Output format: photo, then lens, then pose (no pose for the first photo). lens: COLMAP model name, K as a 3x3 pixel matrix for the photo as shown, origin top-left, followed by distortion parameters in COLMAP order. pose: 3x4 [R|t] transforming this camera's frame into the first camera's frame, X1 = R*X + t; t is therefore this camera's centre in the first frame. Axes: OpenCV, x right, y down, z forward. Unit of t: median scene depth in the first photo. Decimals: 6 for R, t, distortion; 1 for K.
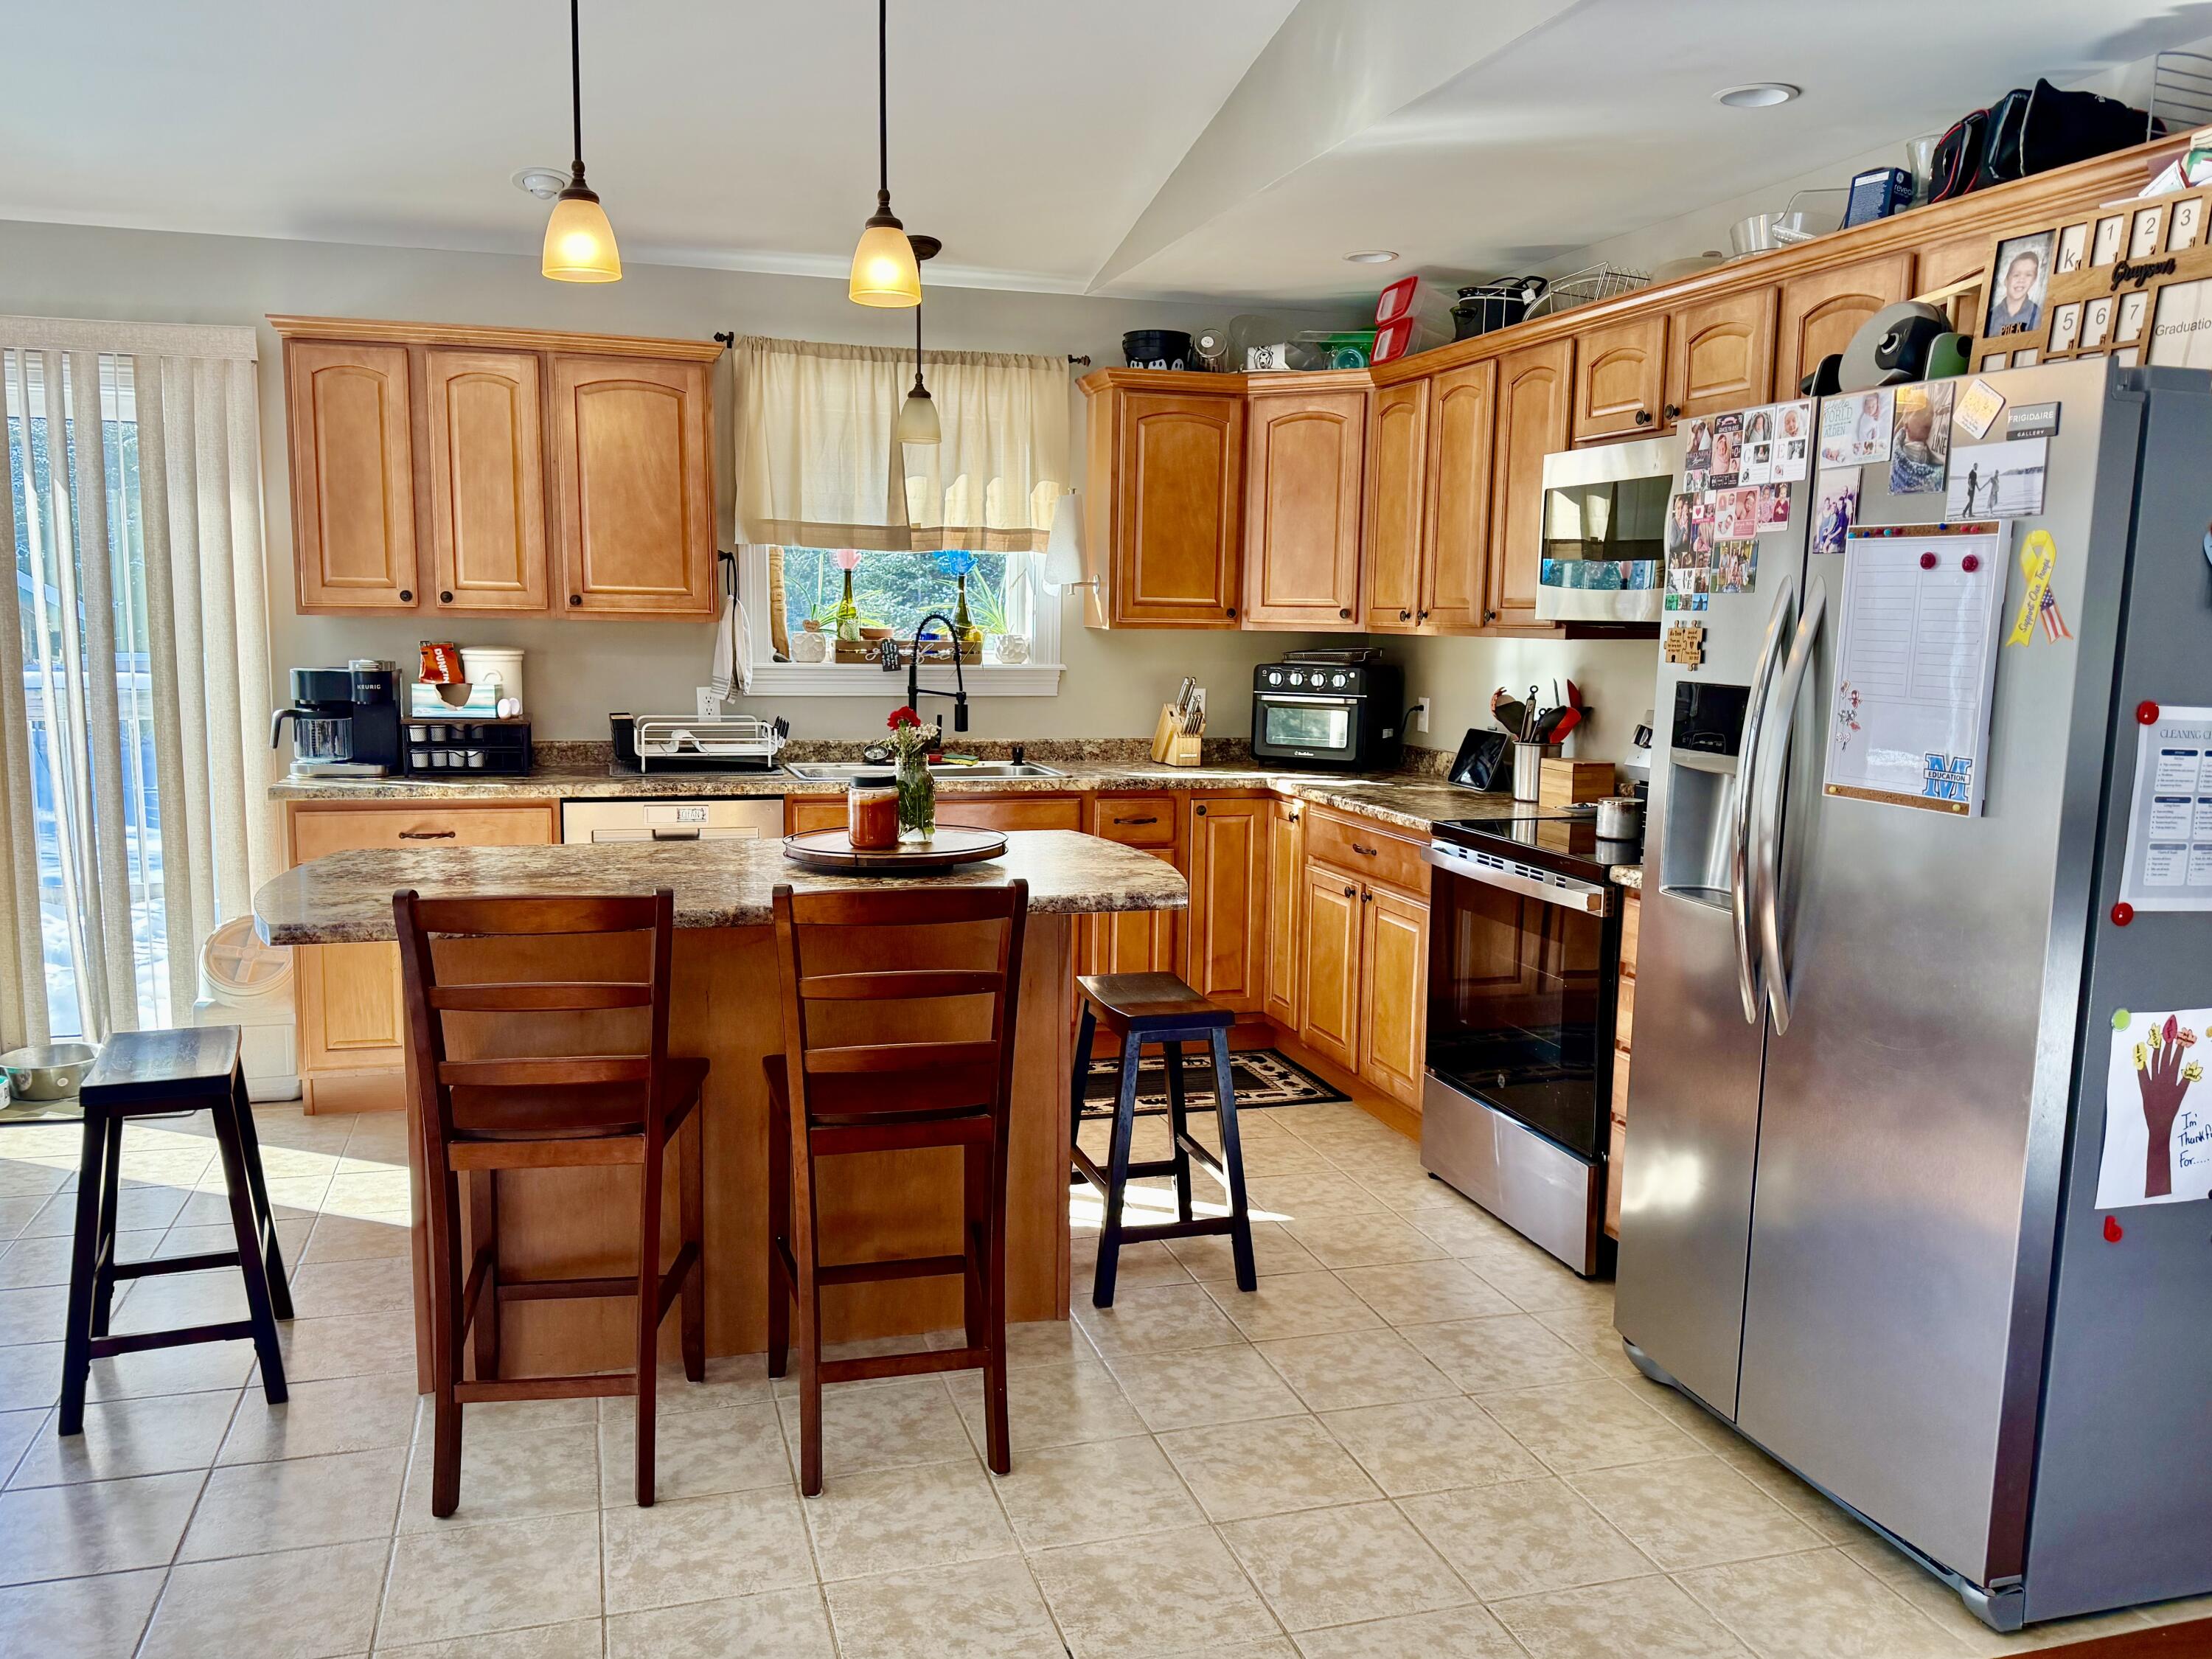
lens RADIAL K [[1697.2, 0, 1111.5], [0, 1697.2, 849.9], [0, 0, 1]] dist [0.003266, -0.004773]
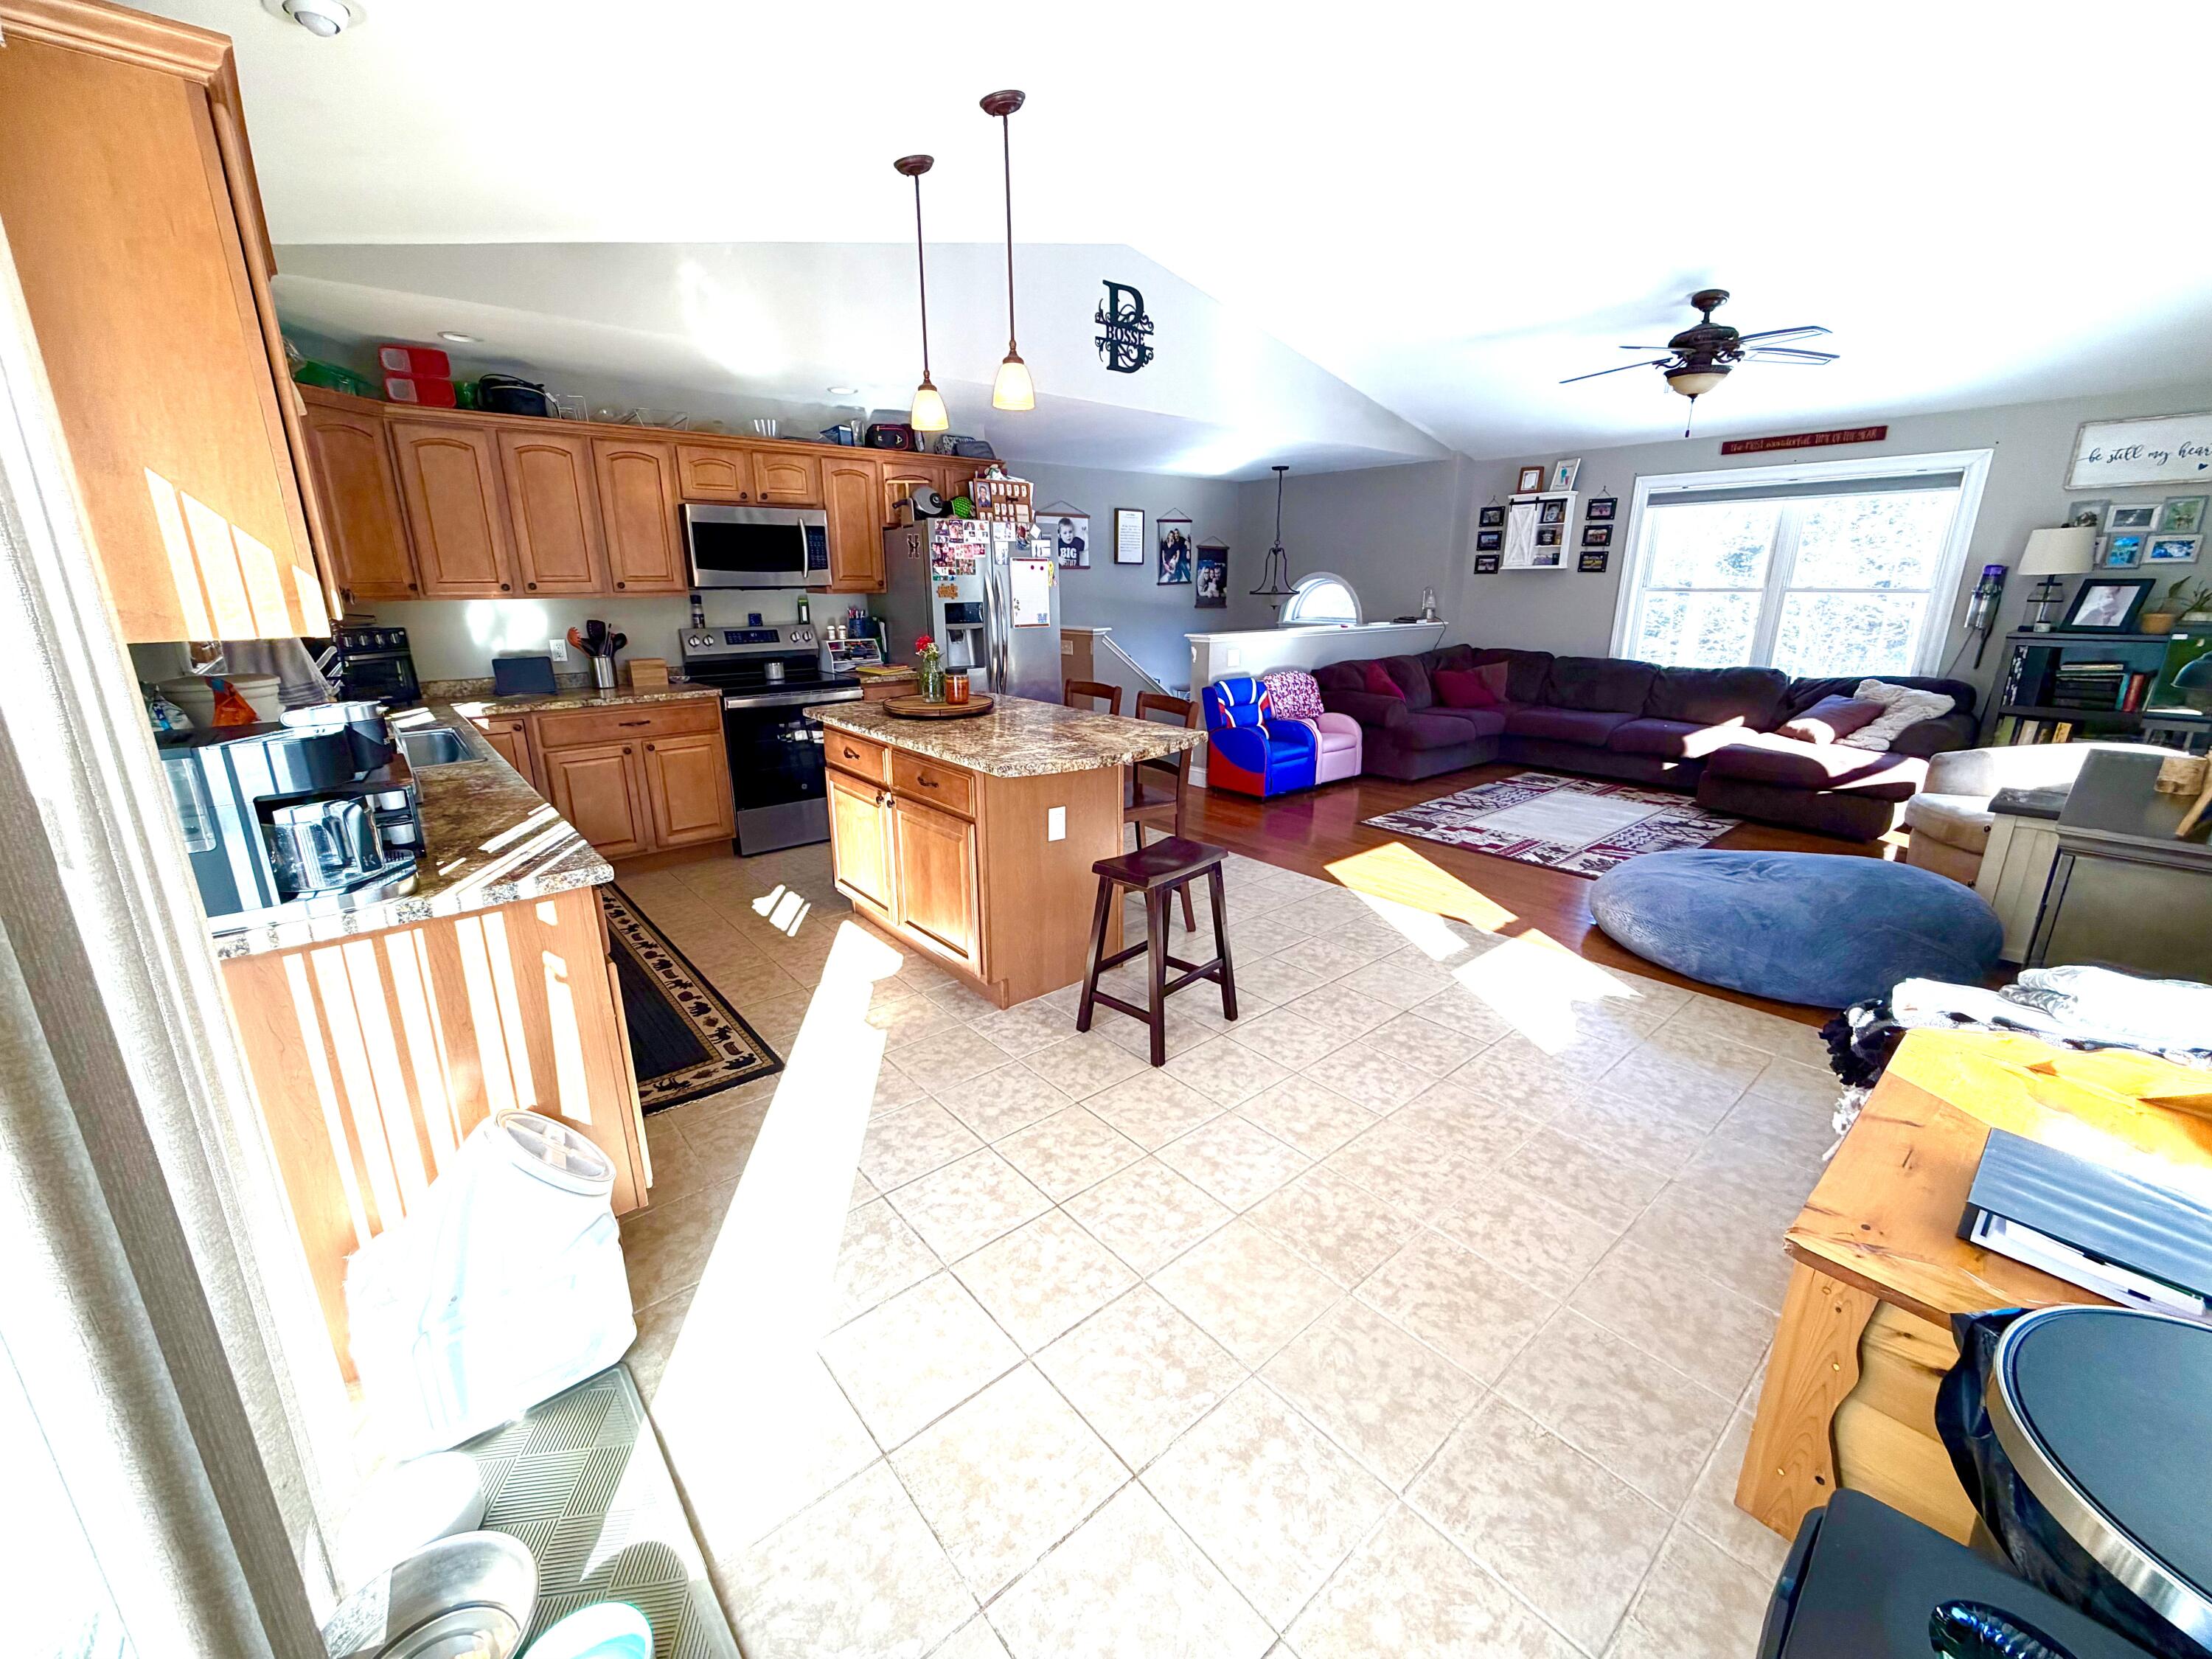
lens RADIAL K [[887.1, 0, 1096.8], [0, 887.1, 833.8], [0, 0, 1]] dist [0.002036, -0.000252]
pose [[-0.389833, -0.271468, 0.879963, -1.452725], [0.126727, 0.930656, 0.343248, -0.245903], [-0.912124, 0.245324, -0.328398, 1.472440]]
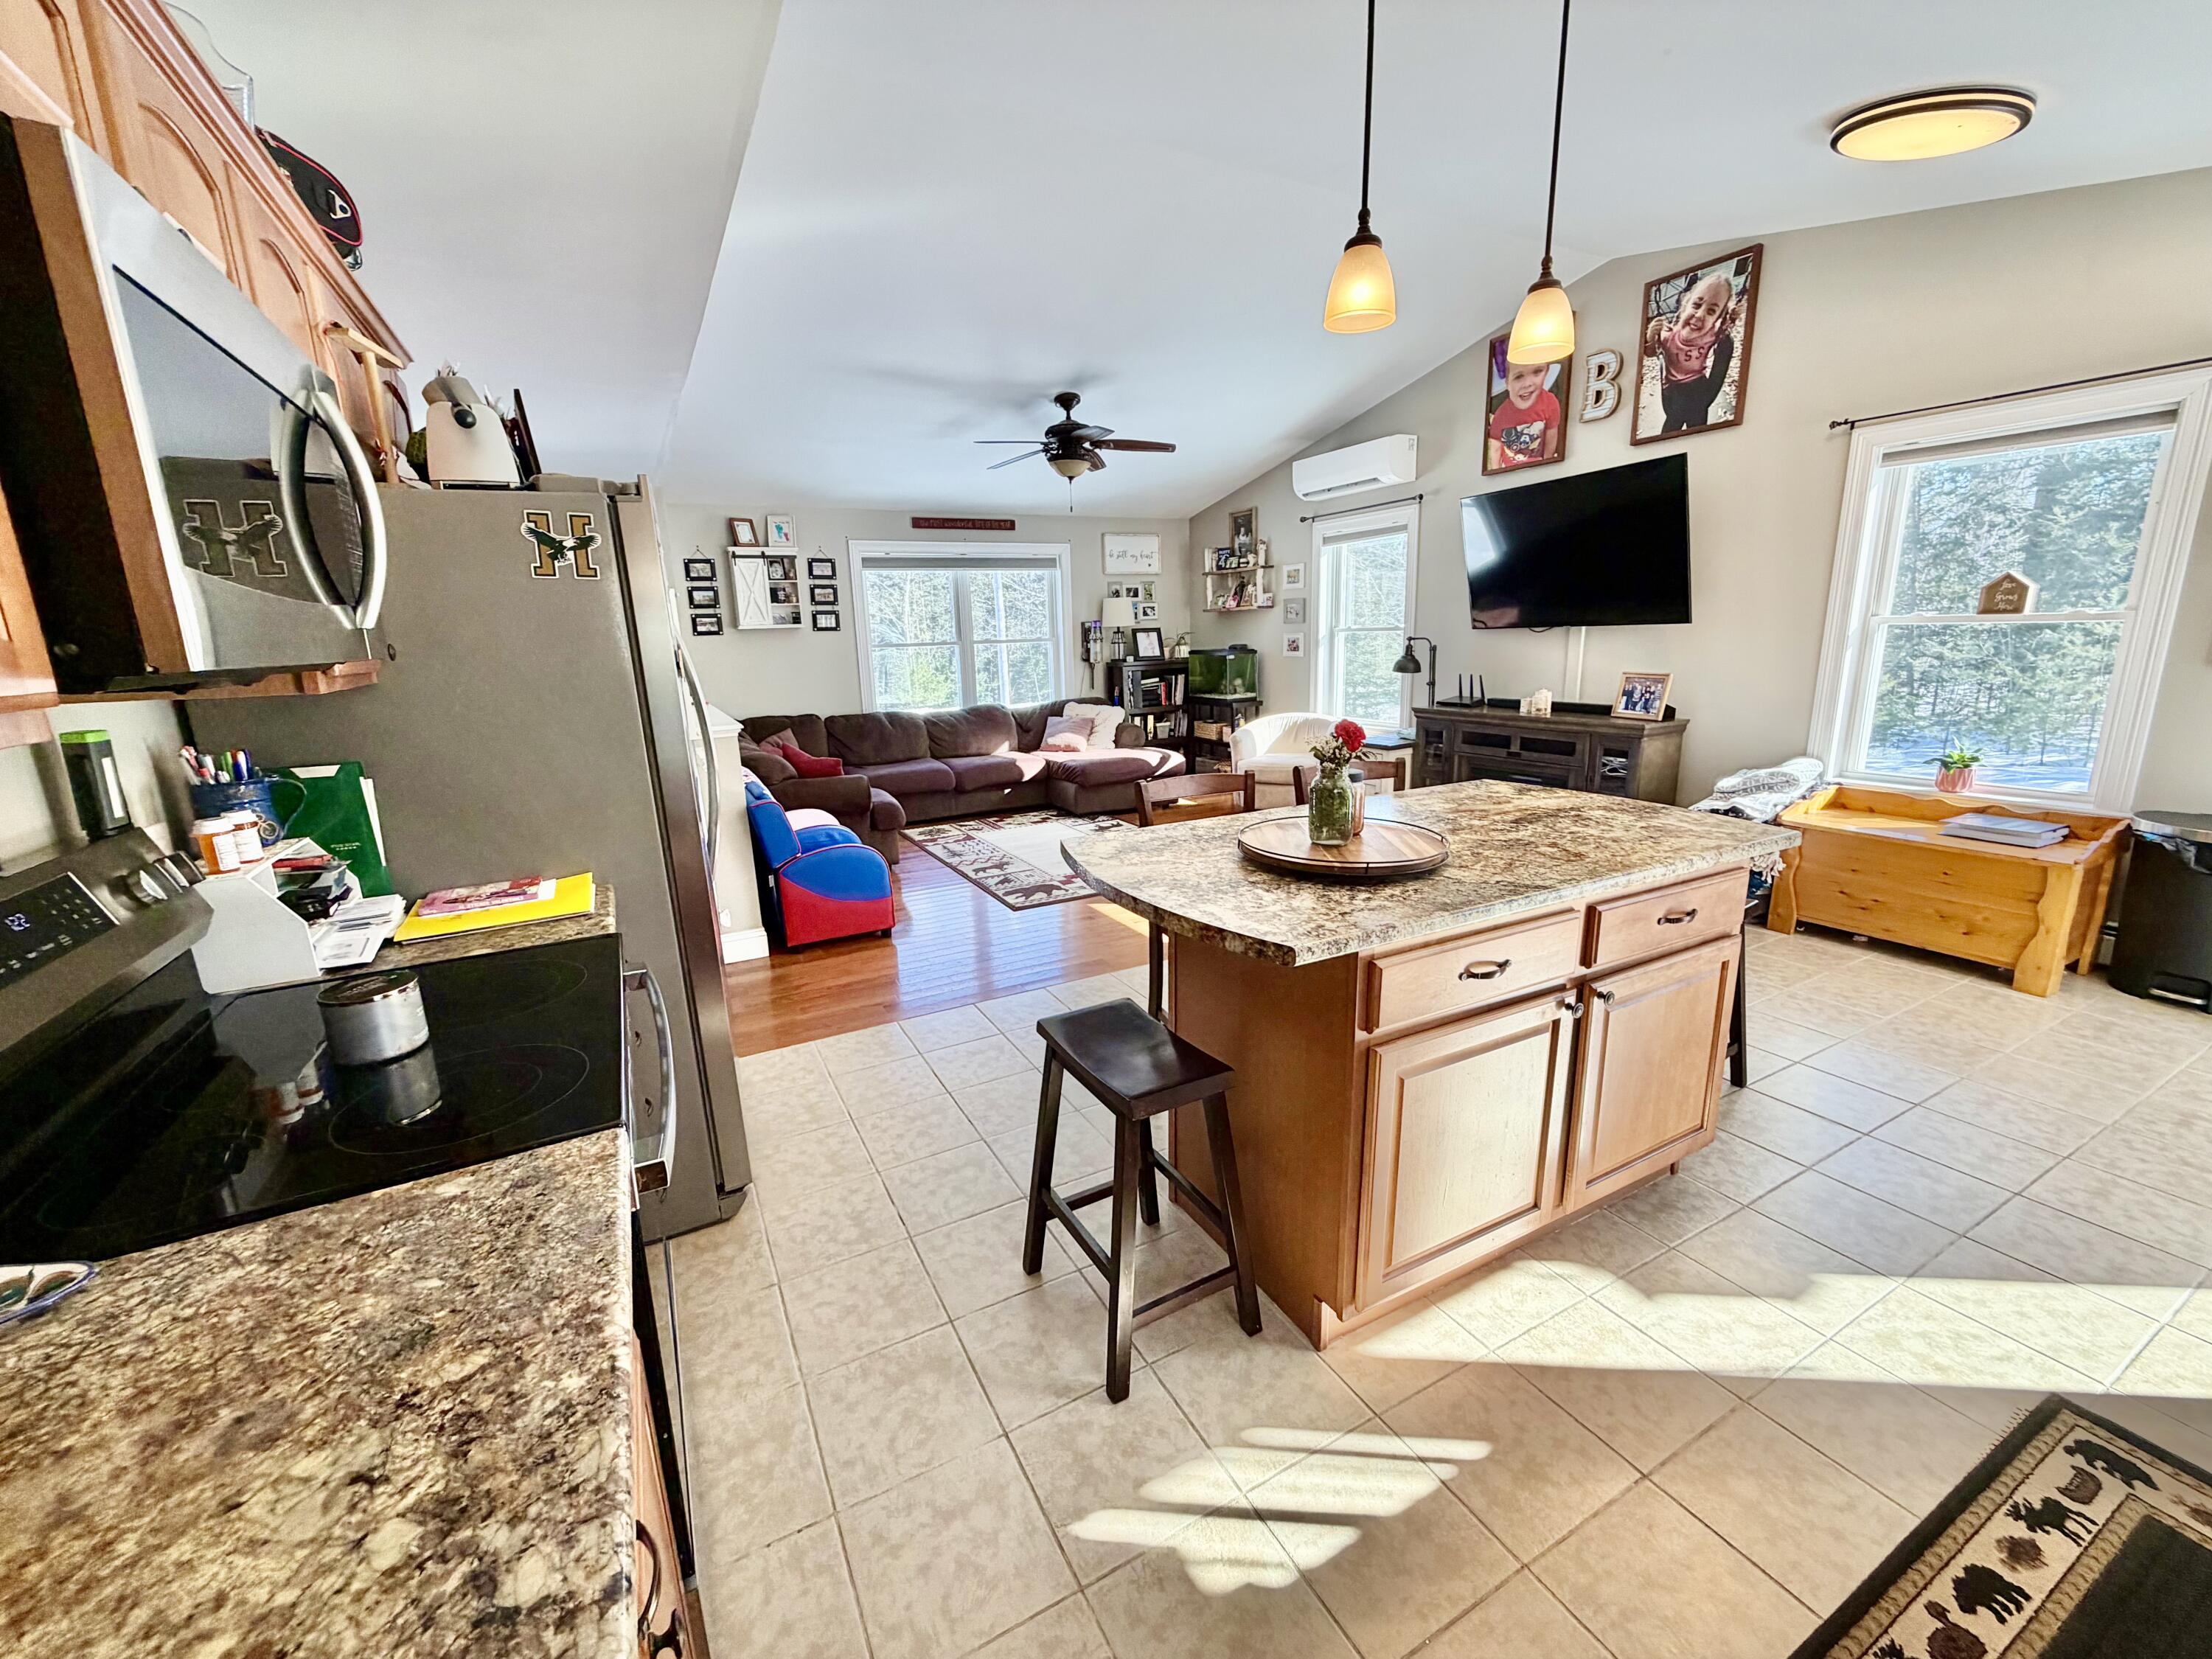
lens RADIAL K [[887.1, 0, 1099.5], [0, 887.1, 827.6], [0, 0, 1]] dist [0.002036, -0.000252]
pose [[-0.981066, 0.053552, -0.186121, 0.169330], [-0.014939, 0.937223, 0.348410, -0.256658], [0.193095, 0.344593, -0.918678, 1.812780]]
